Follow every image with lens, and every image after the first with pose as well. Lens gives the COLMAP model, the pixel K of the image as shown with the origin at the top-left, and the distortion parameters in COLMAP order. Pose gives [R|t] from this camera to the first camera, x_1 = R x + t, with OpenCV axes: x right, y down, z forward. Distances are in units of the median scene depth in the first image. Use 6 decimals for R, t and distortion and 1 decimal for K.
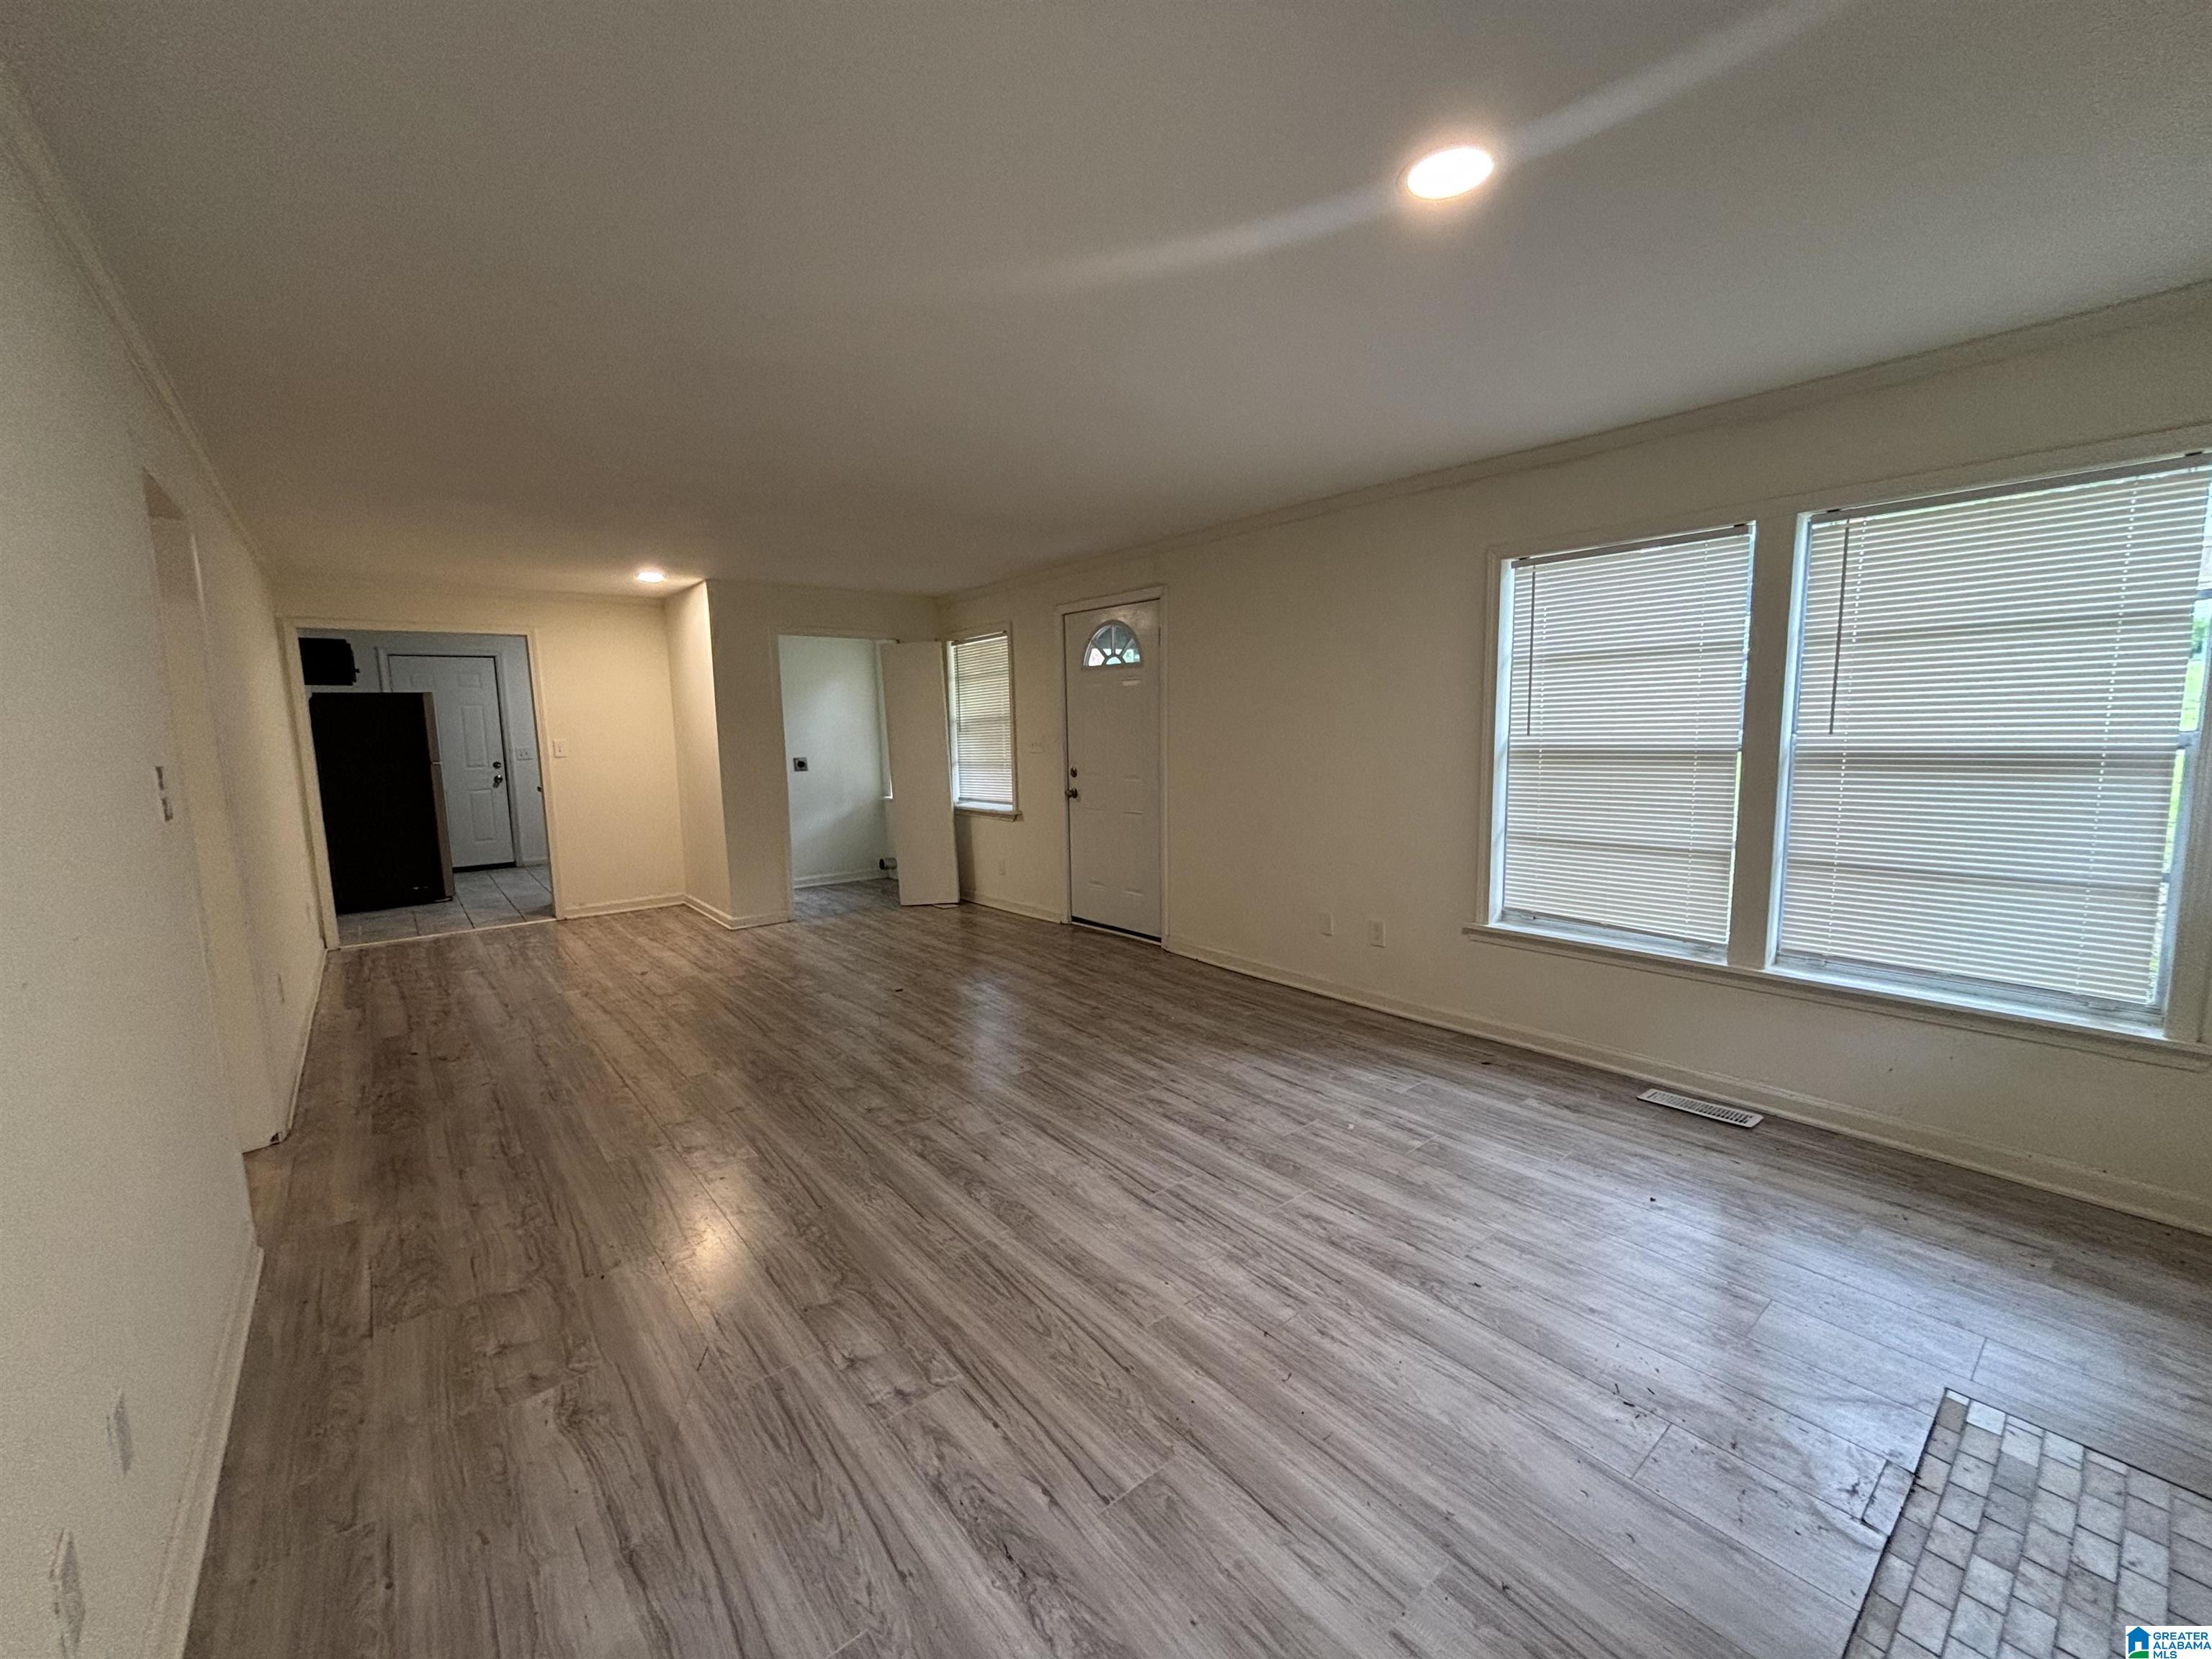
lens RADIAL K [[899.6, 0, 1096.9], [0, 899.6, 831.9], [0, 0, 1]] dist [-0.002365, 0.002395]
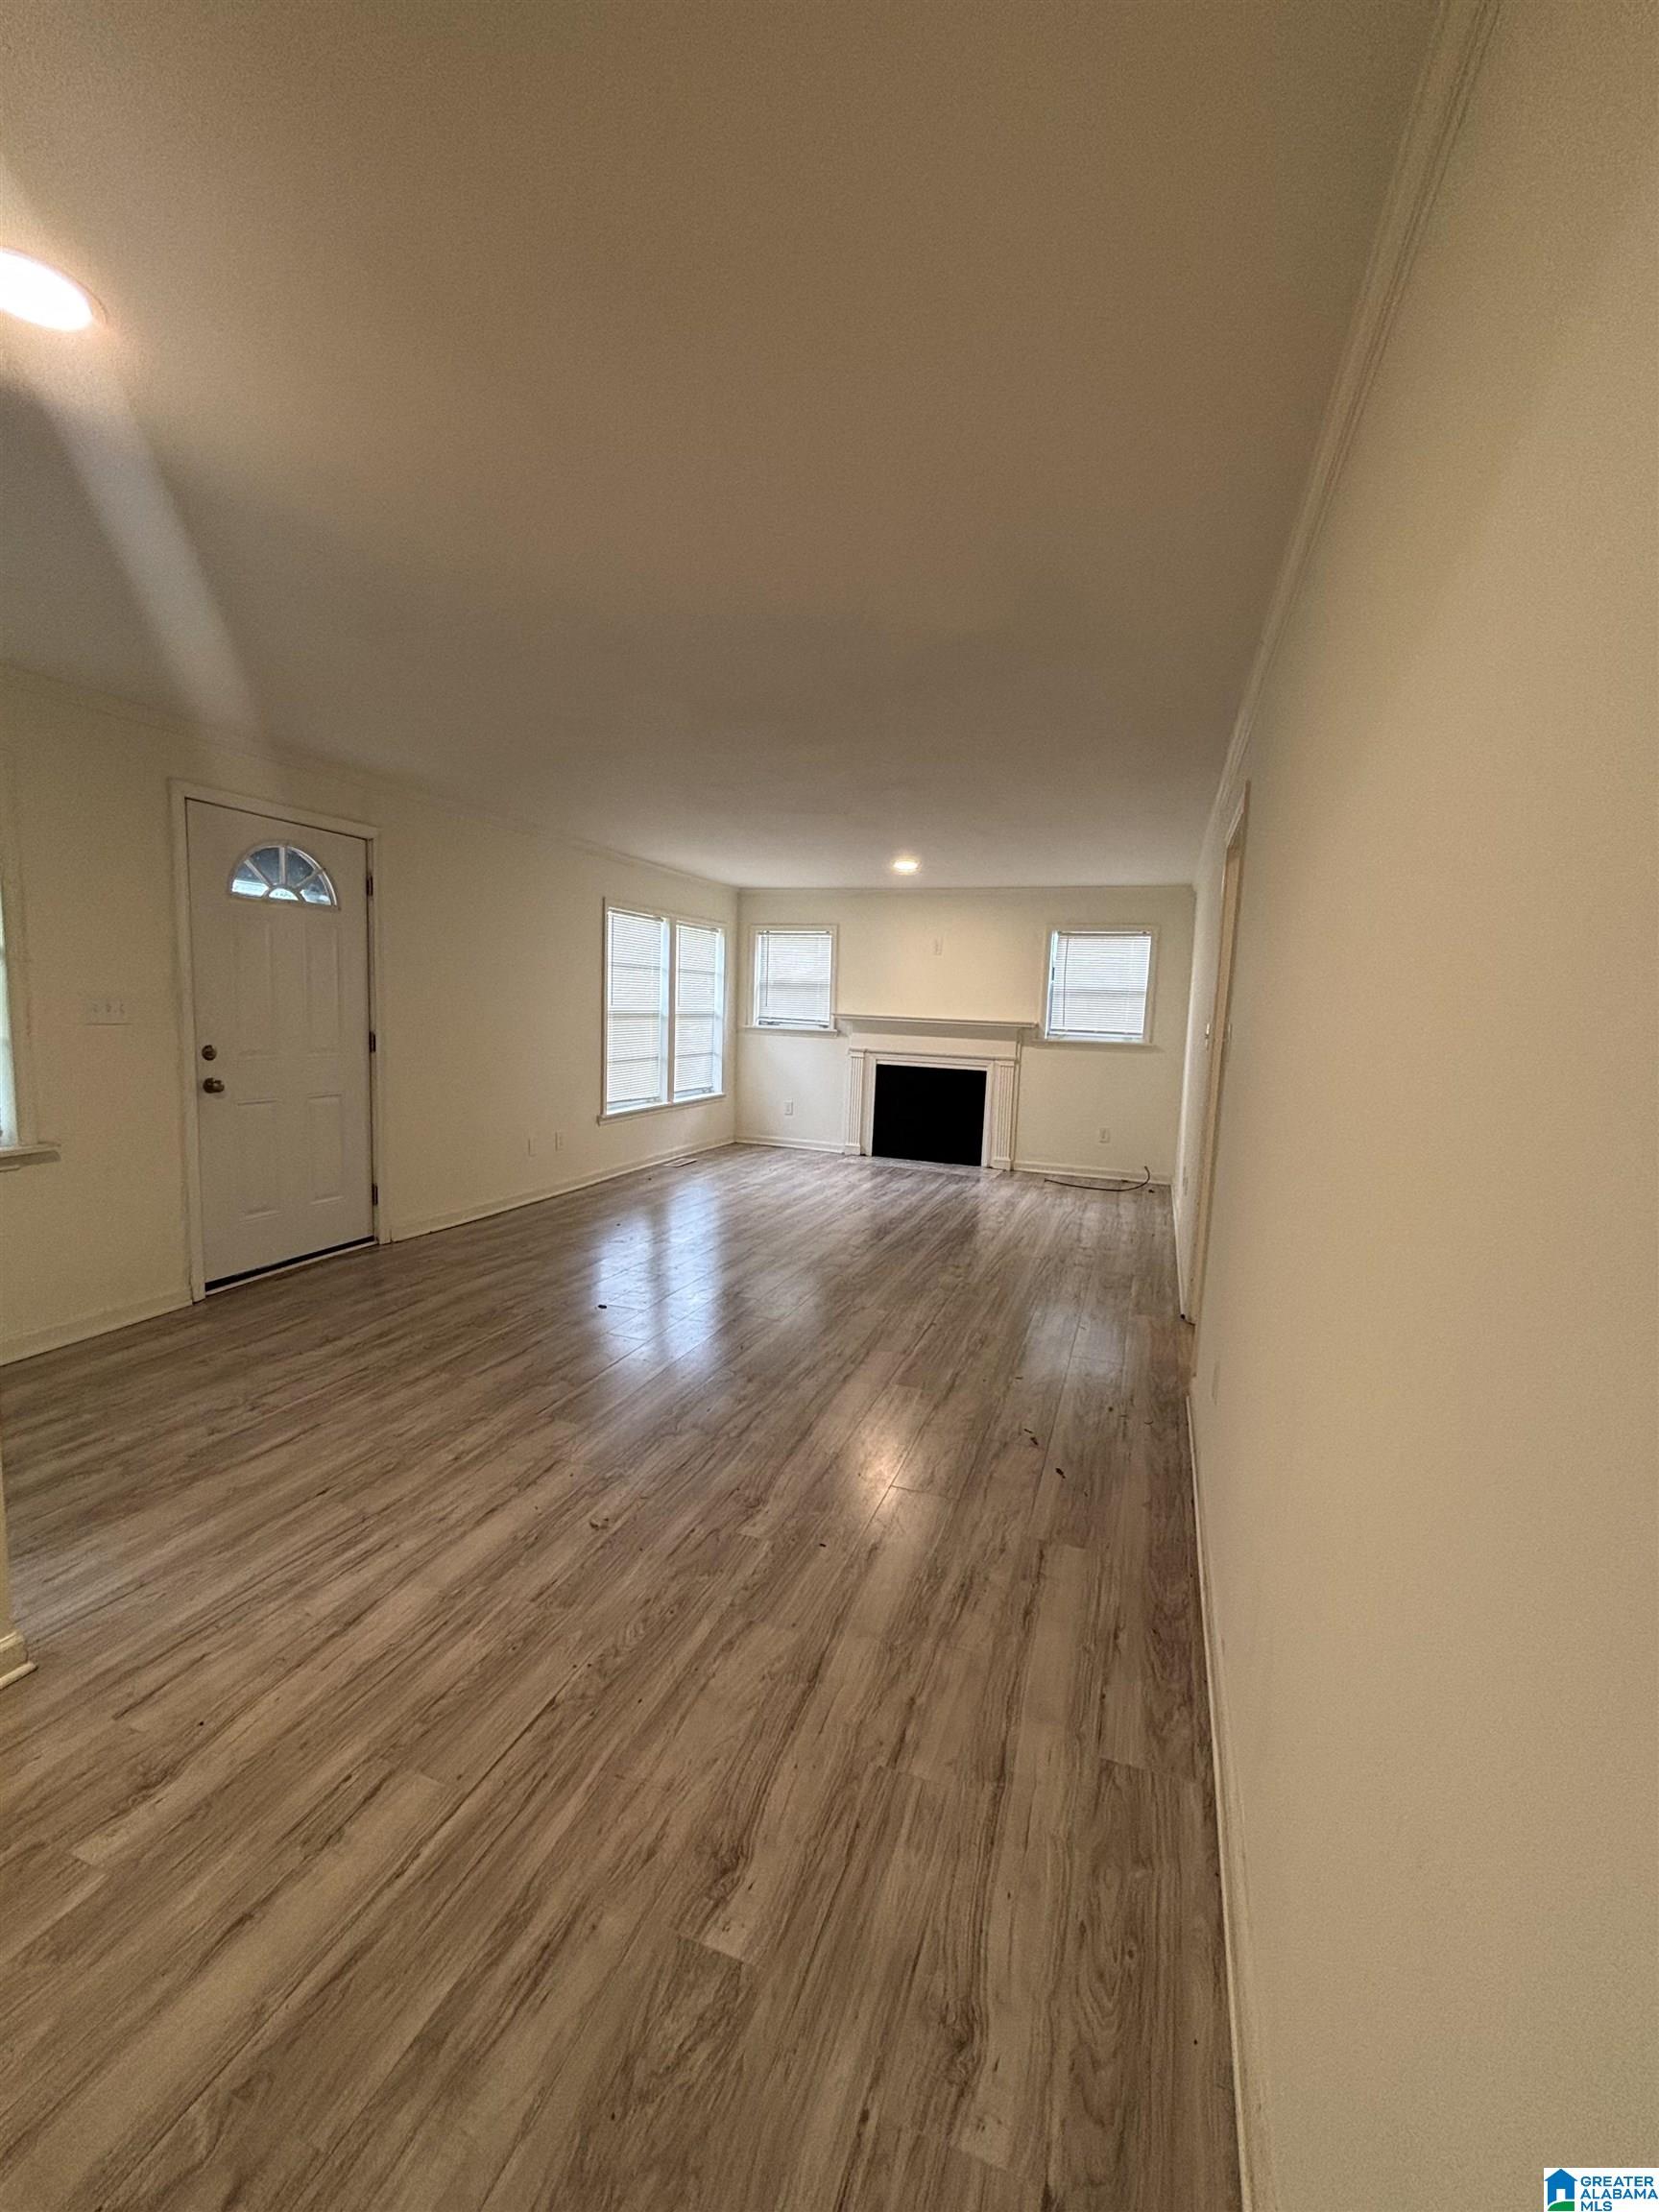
lens RADIAL K [[899.6, 0, 843.2], [0, 899.6, 1113.8], [0, 0, 1]] dist [-0.002365, 0.002395]
pose [[-0.530244, -0.096548, 0.842330, -1.346583], [0.083459, 0.982726, 0.165178, -0.154759], [-0.843727, 0.157885, -0.513027, 1.595512]]
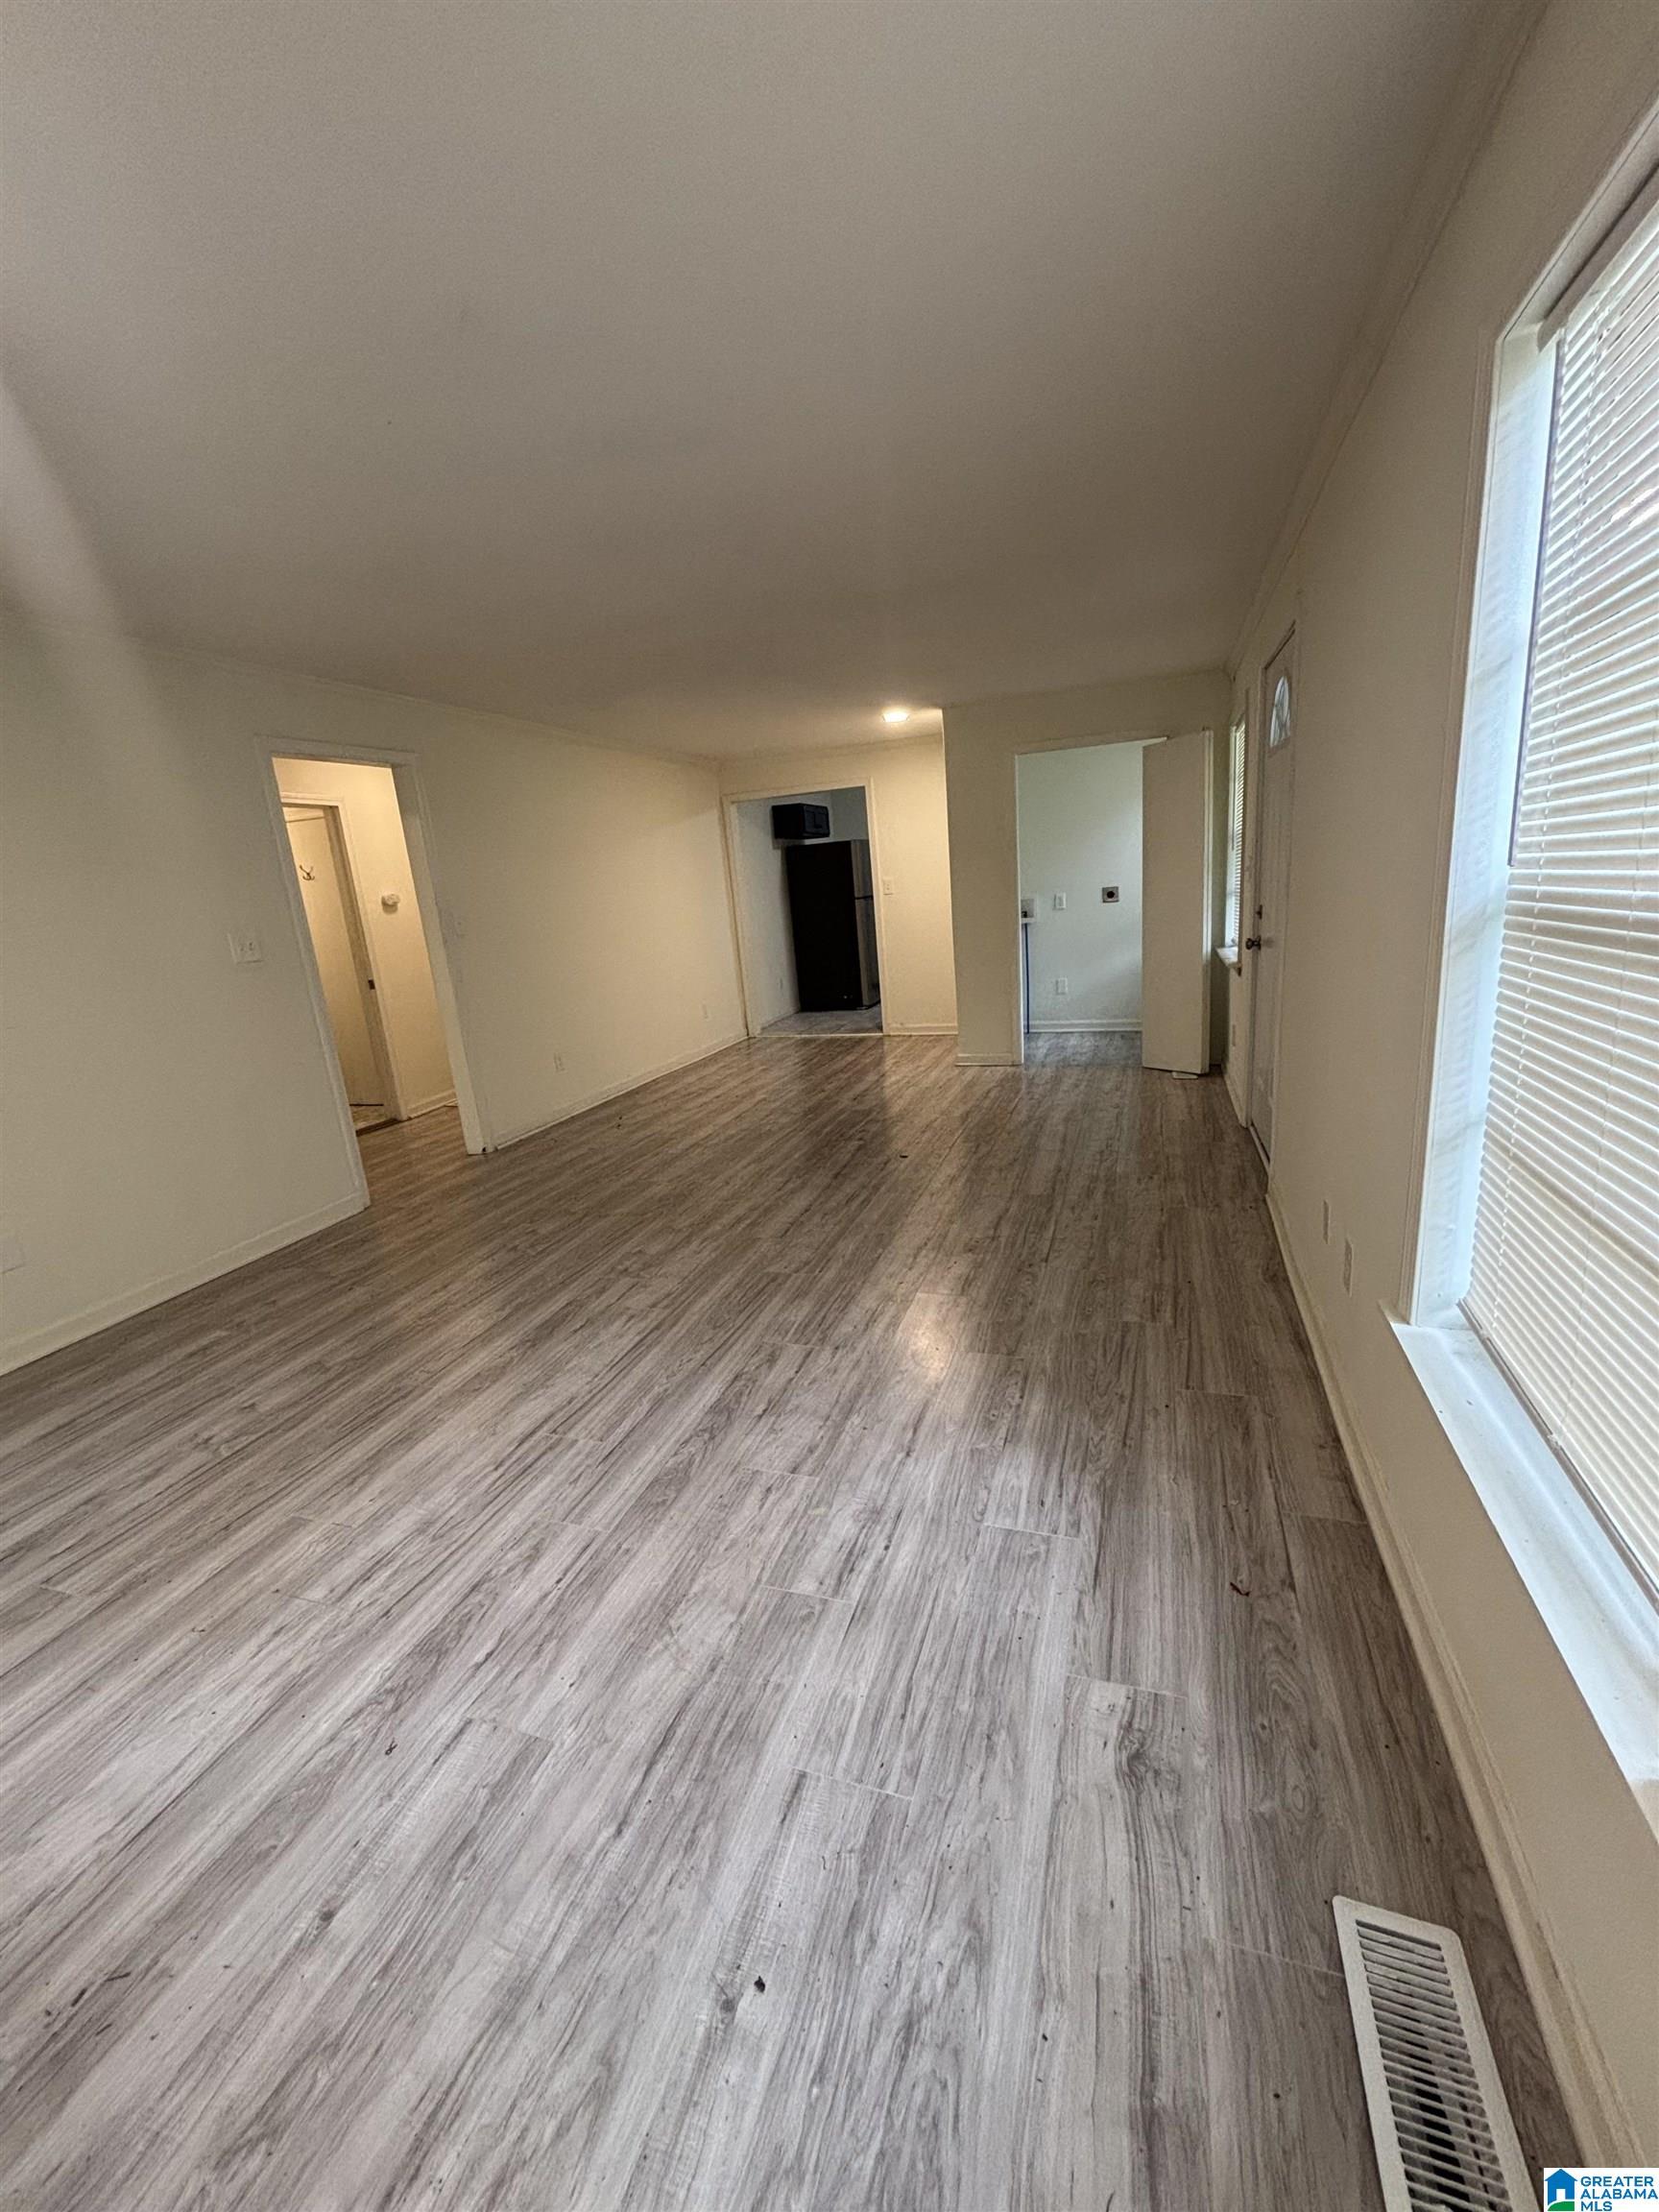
lens RADIAL K [[899.6, 0, 831.7], [0, 899.6, 1107.5], [0, 0, 1]] dist [-0.002365, 0.002395]
pose [[0.534372, 0.191110, -0.823361, 0.656430], [-0.041652, 0.978875, 0.200174, -0.075718], [0.844223, -0.072672, 0.531043, 0.585701]]
